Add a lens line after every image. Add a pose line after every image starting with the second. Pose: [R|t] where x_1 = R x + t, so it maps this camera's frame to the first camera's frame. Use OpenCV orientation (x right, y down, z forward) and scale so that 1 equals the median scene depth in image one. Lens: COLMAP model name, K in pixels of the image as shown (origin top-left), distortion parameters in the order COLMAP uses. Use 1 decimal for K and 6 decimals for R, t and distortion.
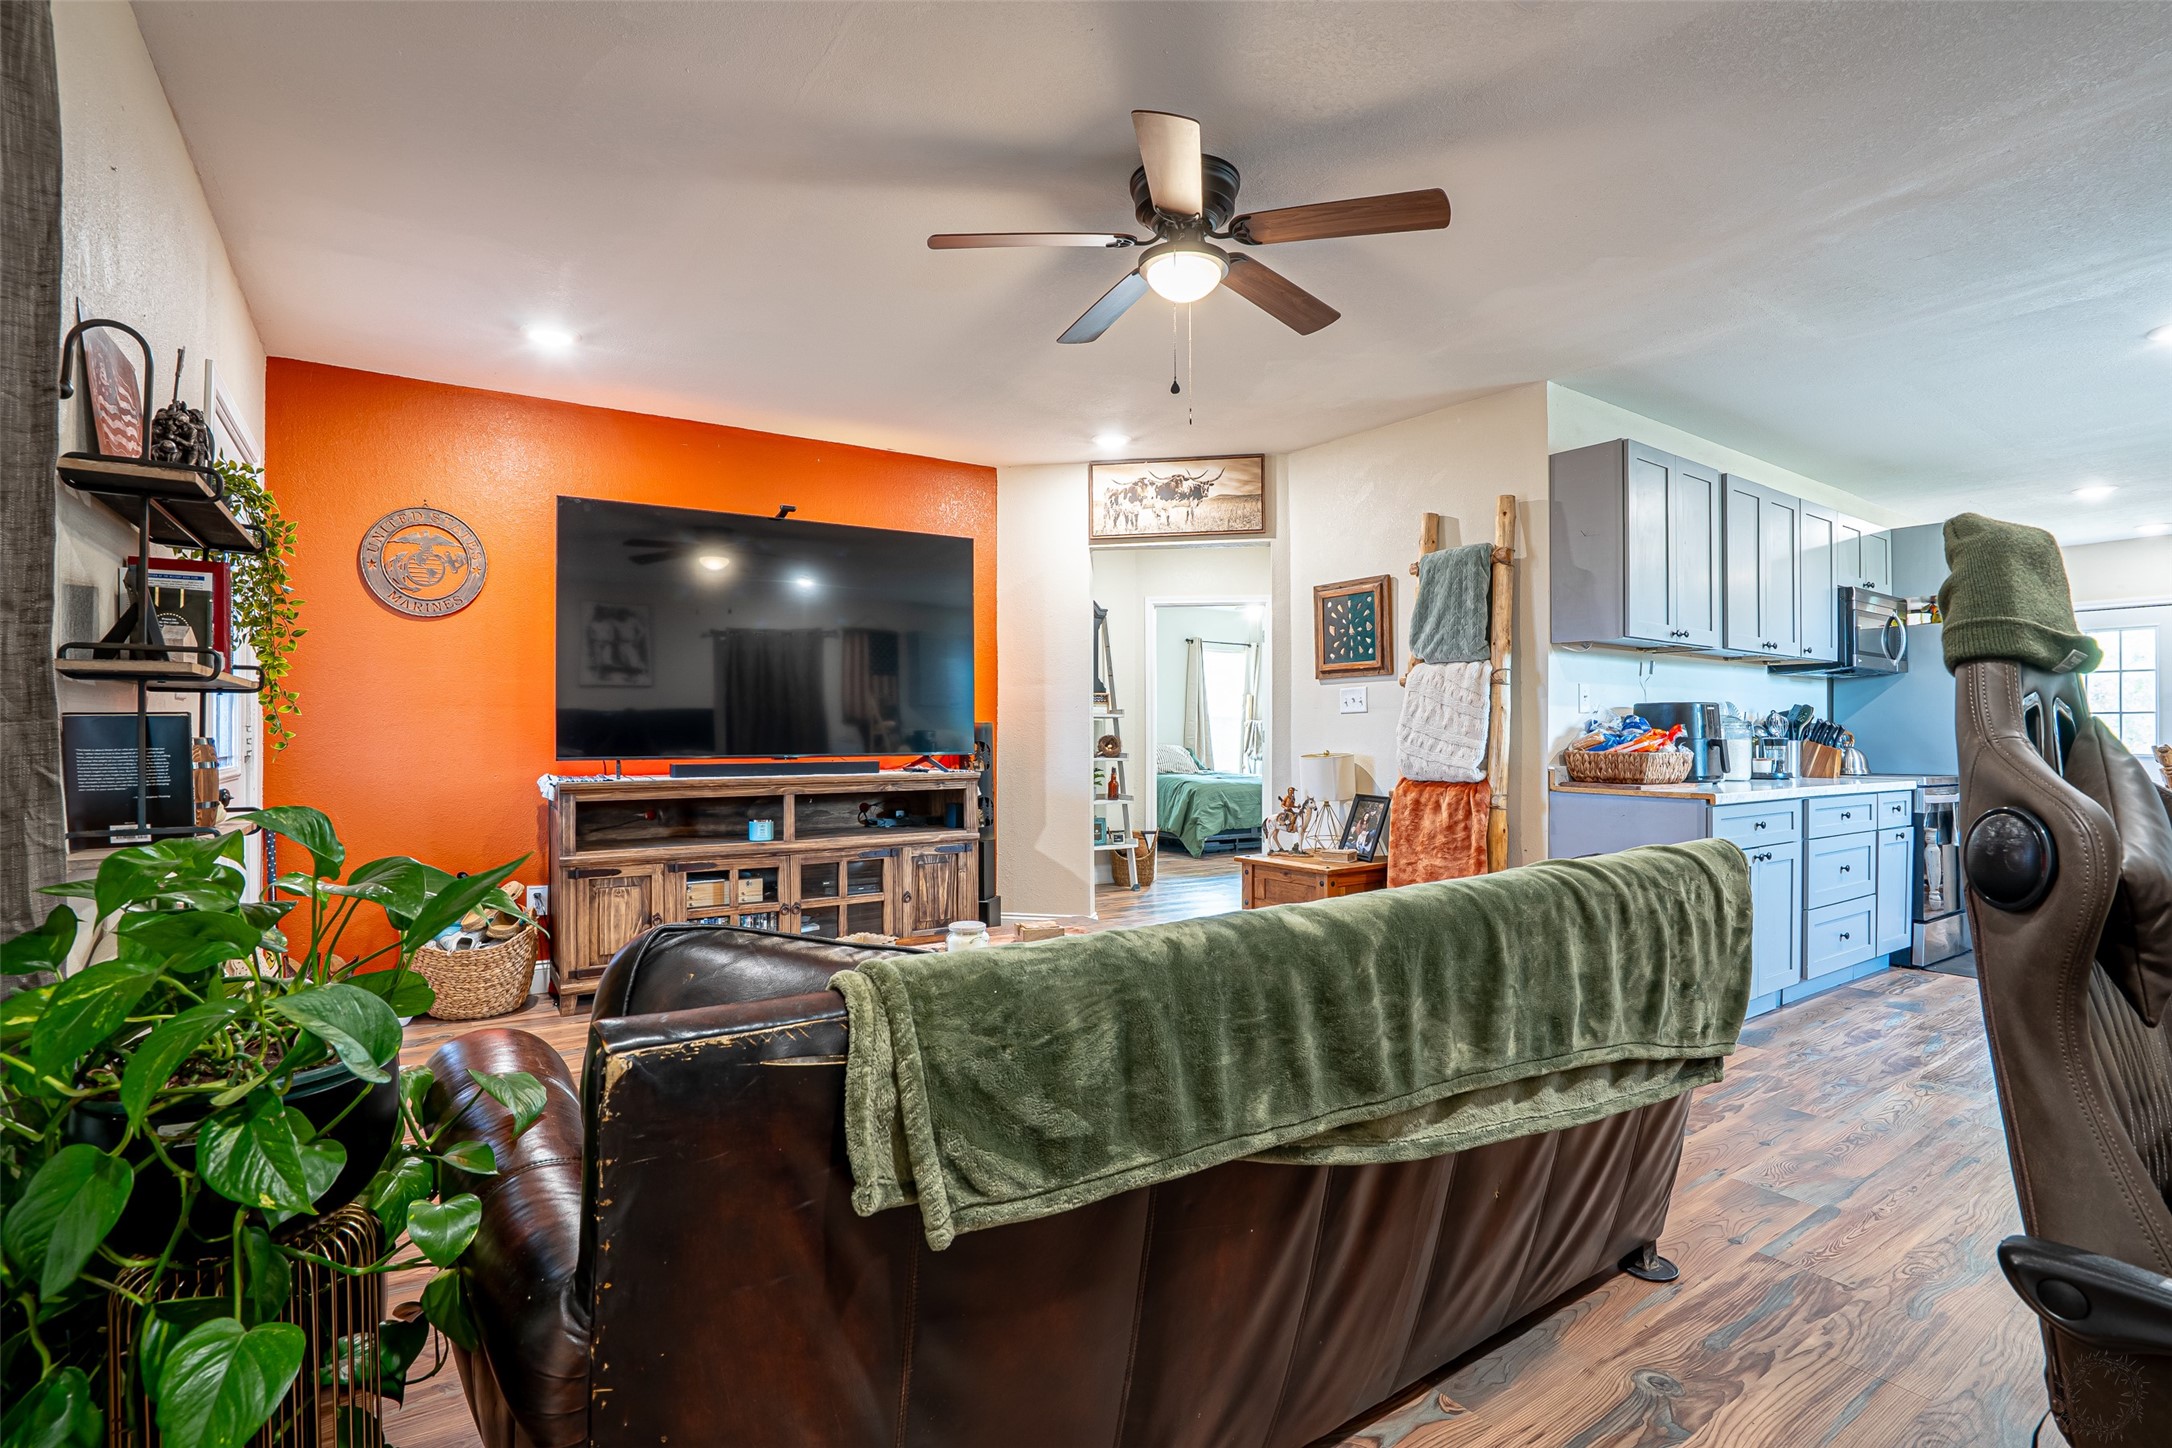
lens RADIAL K [[1009.1, 0, 1079.8], [0, 1009.1, 728.8], [0, 0, 1]] dist [-0.052048, 0.017261]
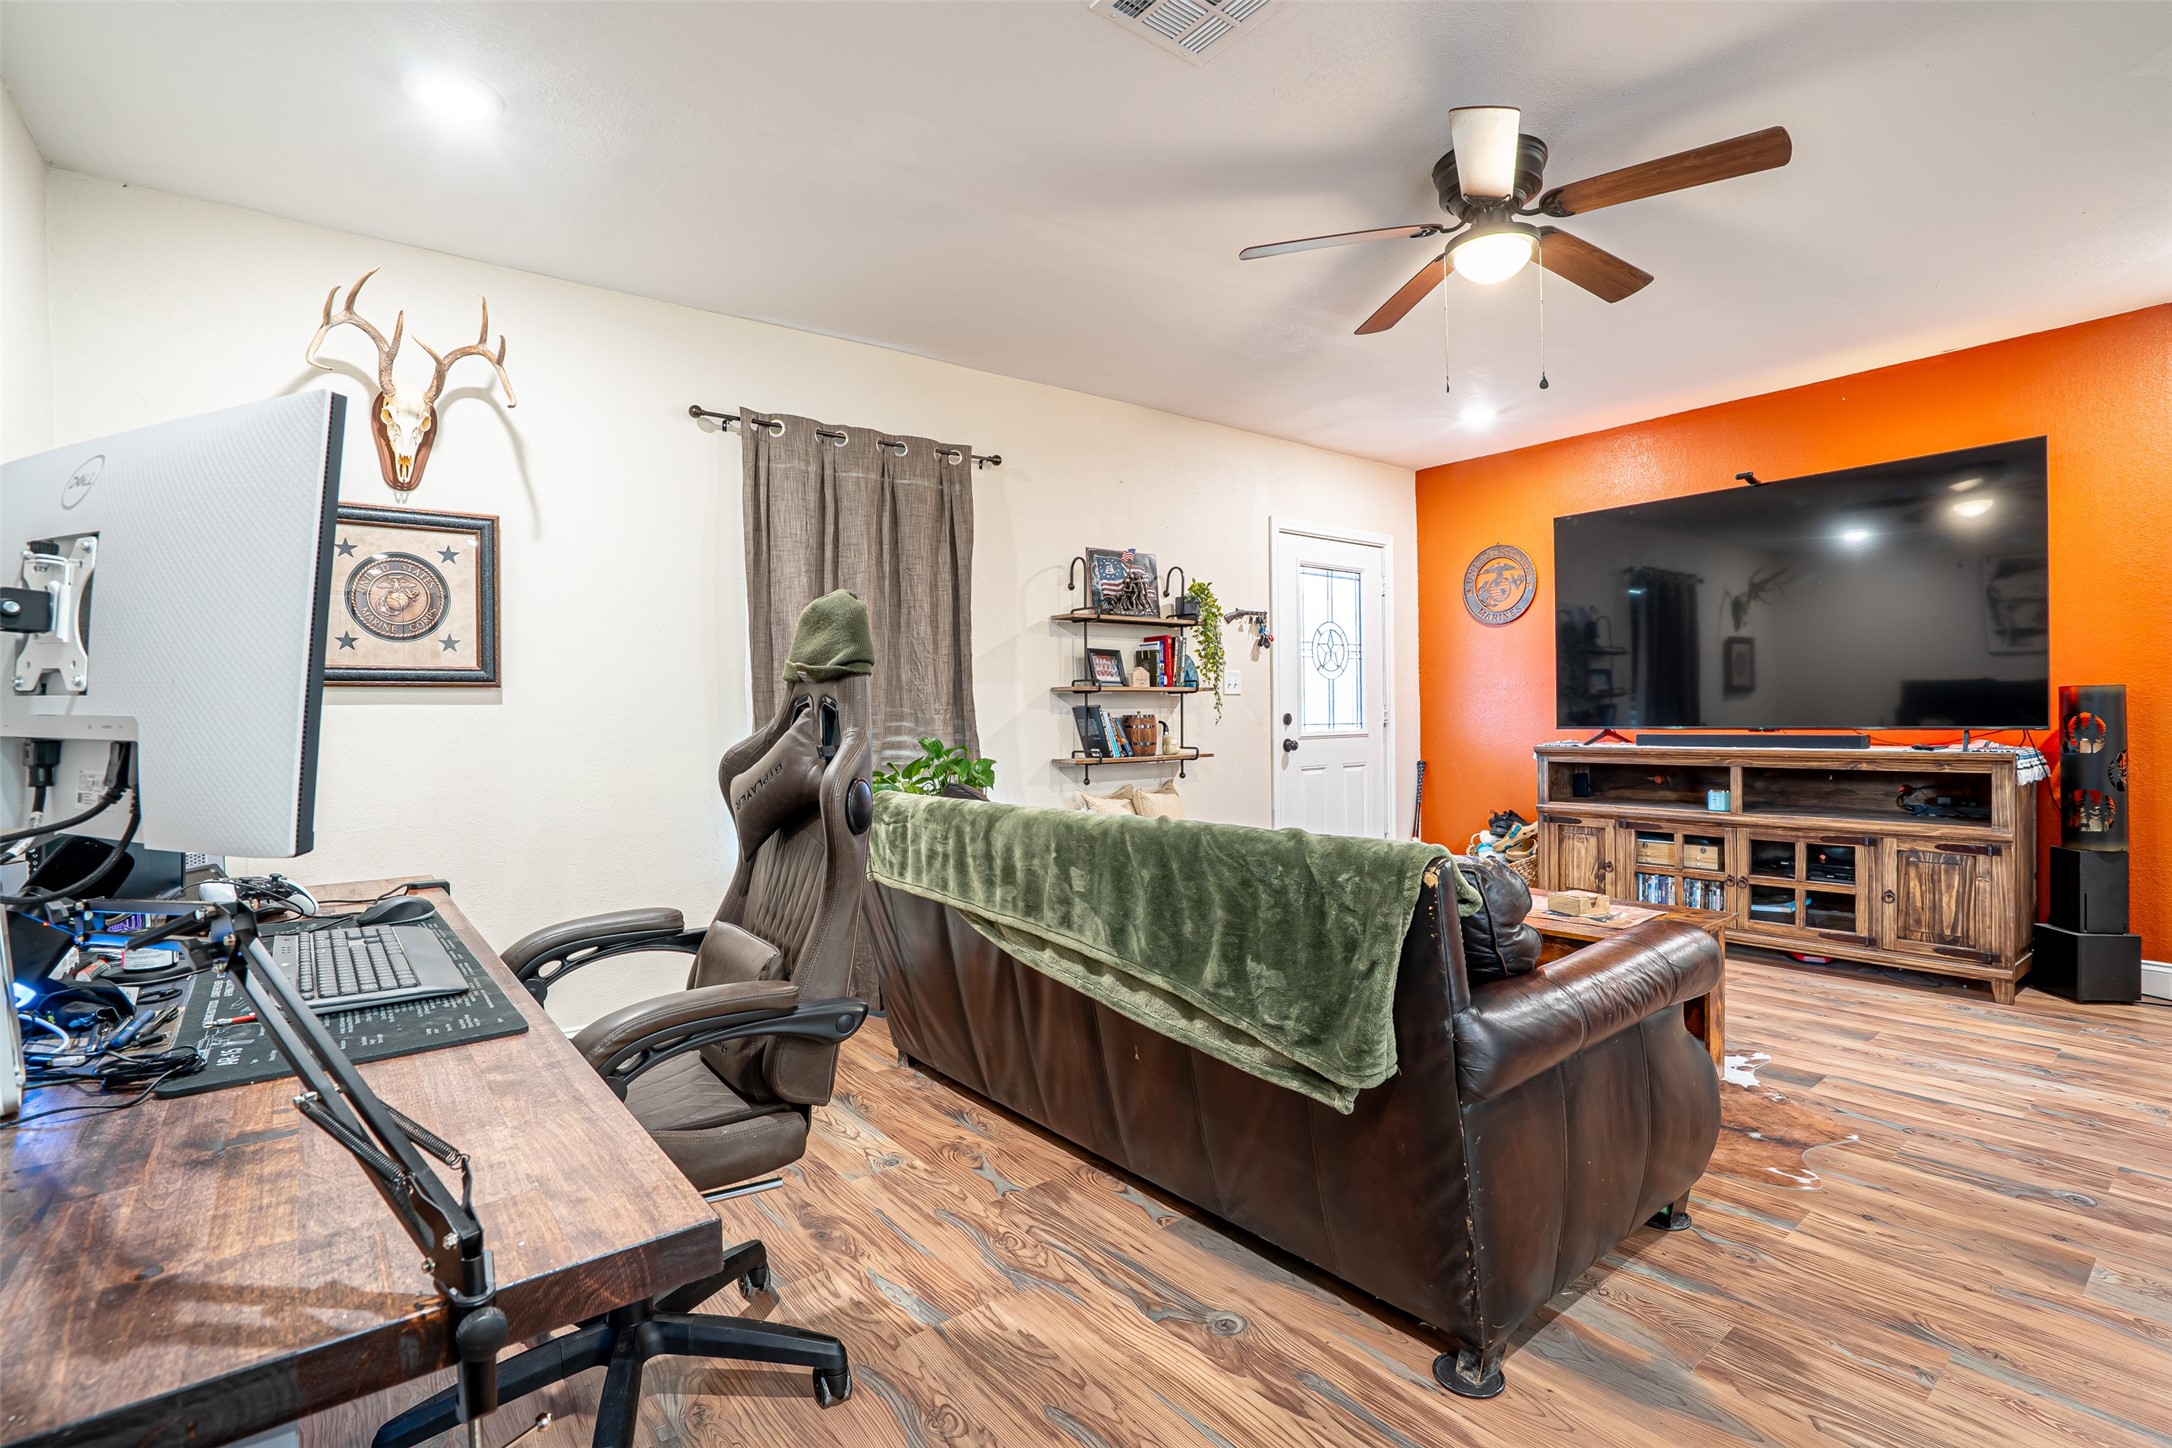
lens RADIAL K [[1009.1, 0, 1099.5], [0, 1009.1, 721.3], [0, 0, 1]] dist [-0.052048, 0.017261]
pose [[0.086156, 0.005261, -0.996268, 0.610286], [0.016343, 0.999844, 0.006693, 0.004190], [0.996148, -0.016858, 0.086056, 0.285454]]
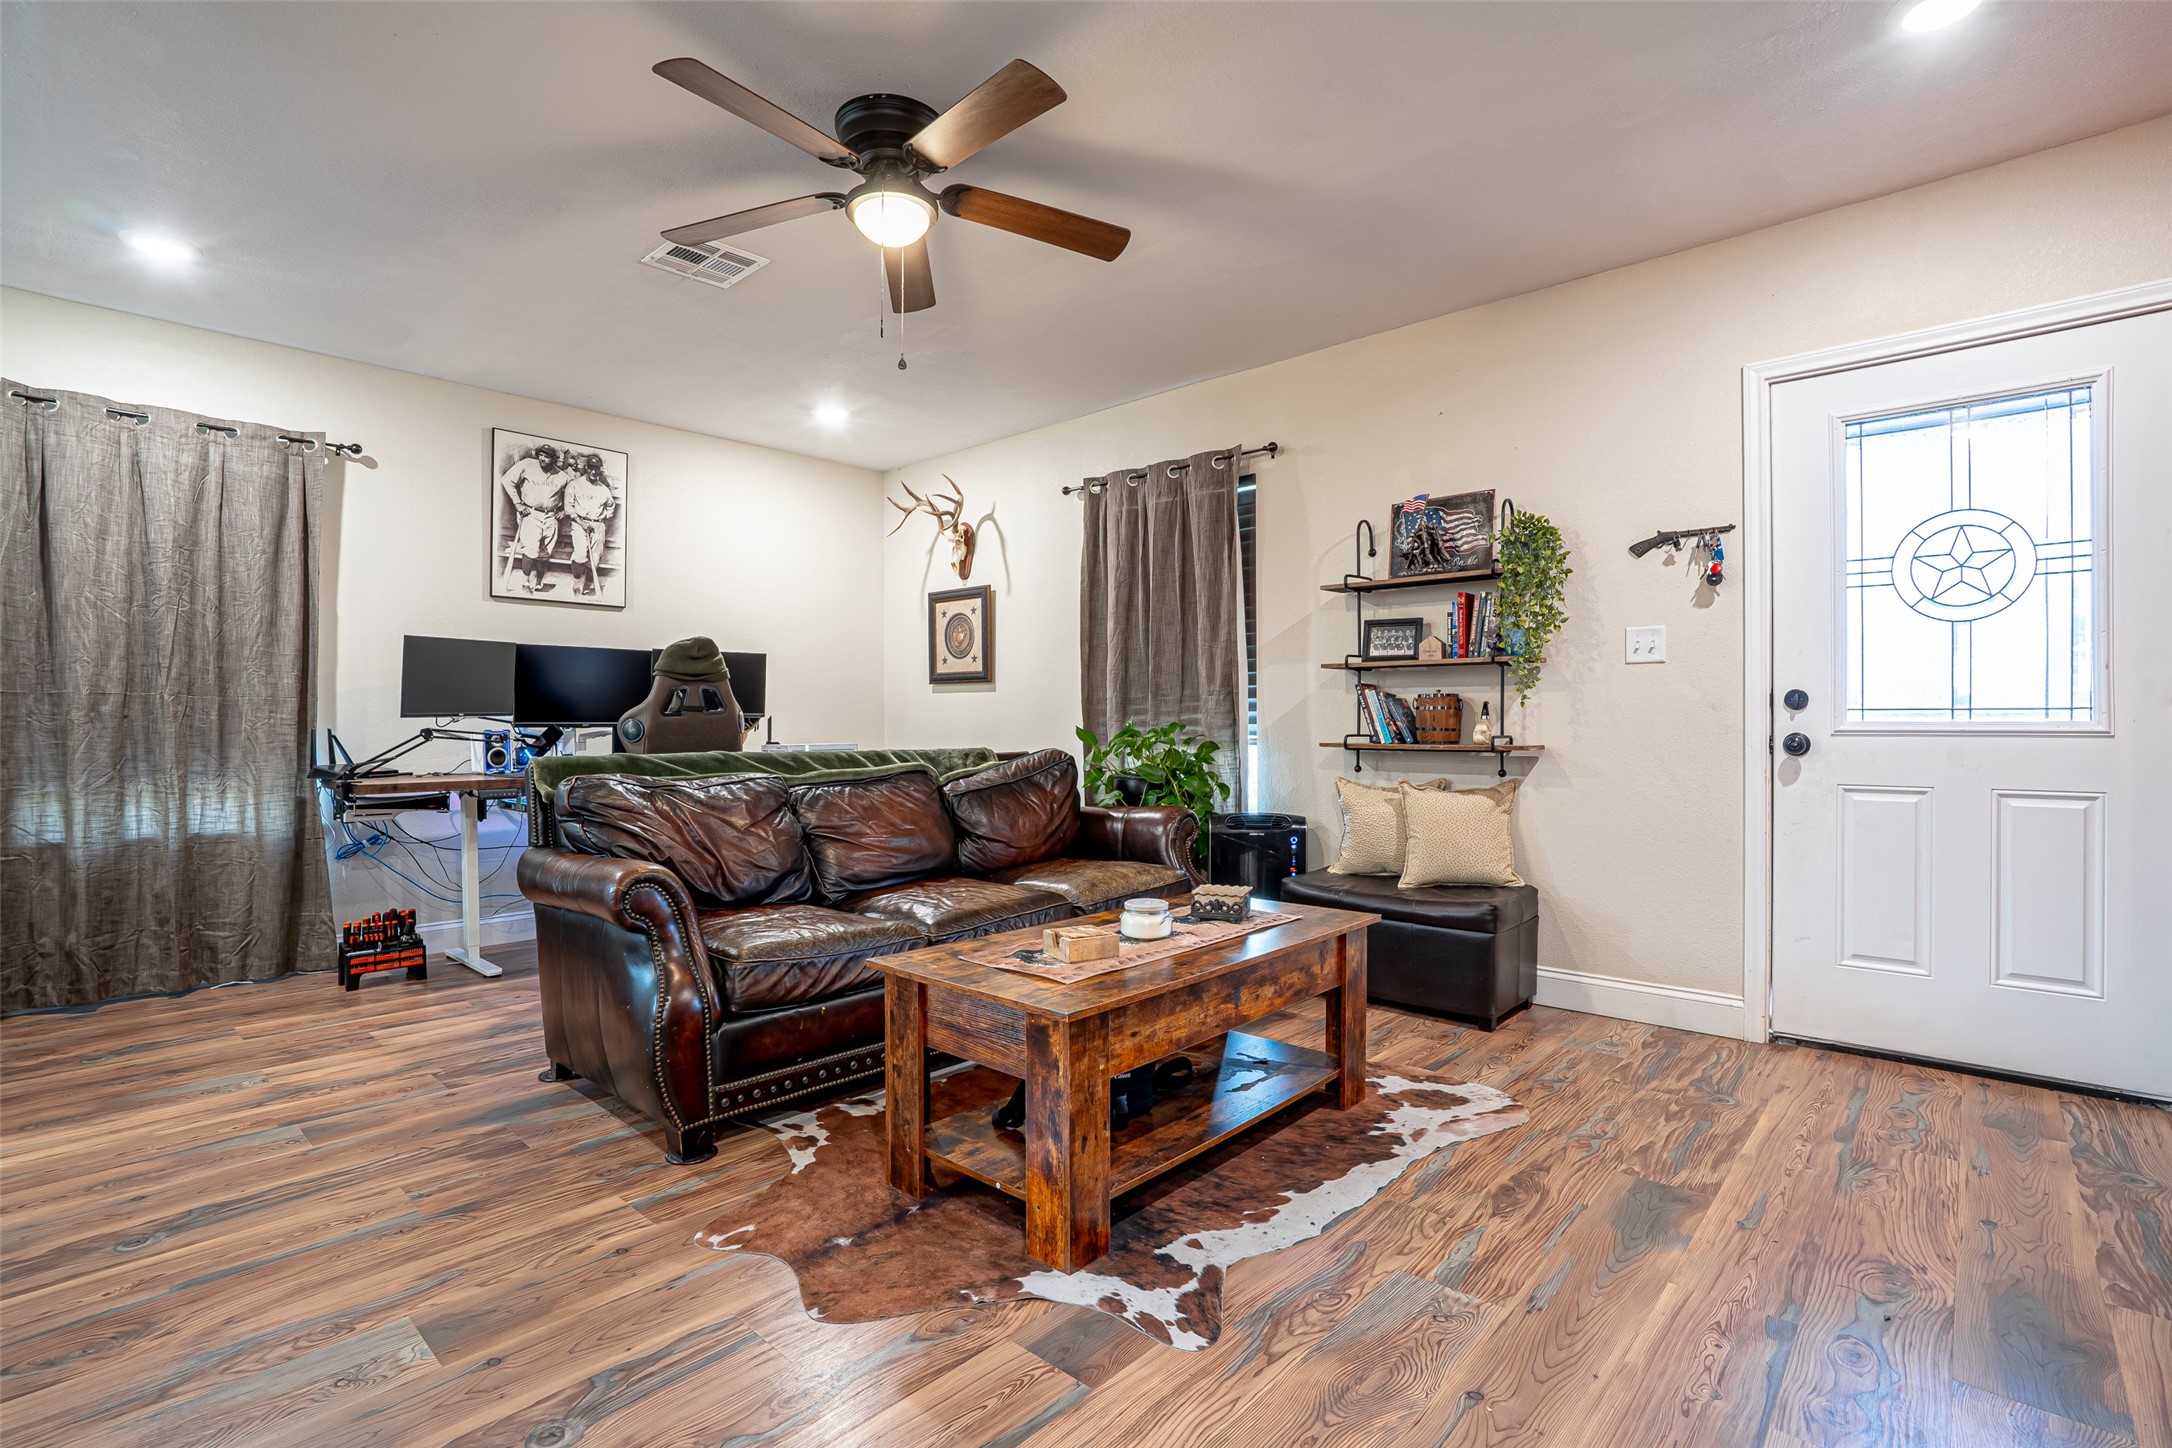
lens RADIAL K [[1009.1, 0, 1081.4], [0, 1009.1, 724.8], [0, 0, 1]] dist [-0.052048, 0.017261]
pose [[-0.971332, 0.001256, -0.237725, 0.086218], [0.000710, 0.999997, 0.002382, 0.028125], [0.237727, 0.002145, -0.971330, 1.140593]]
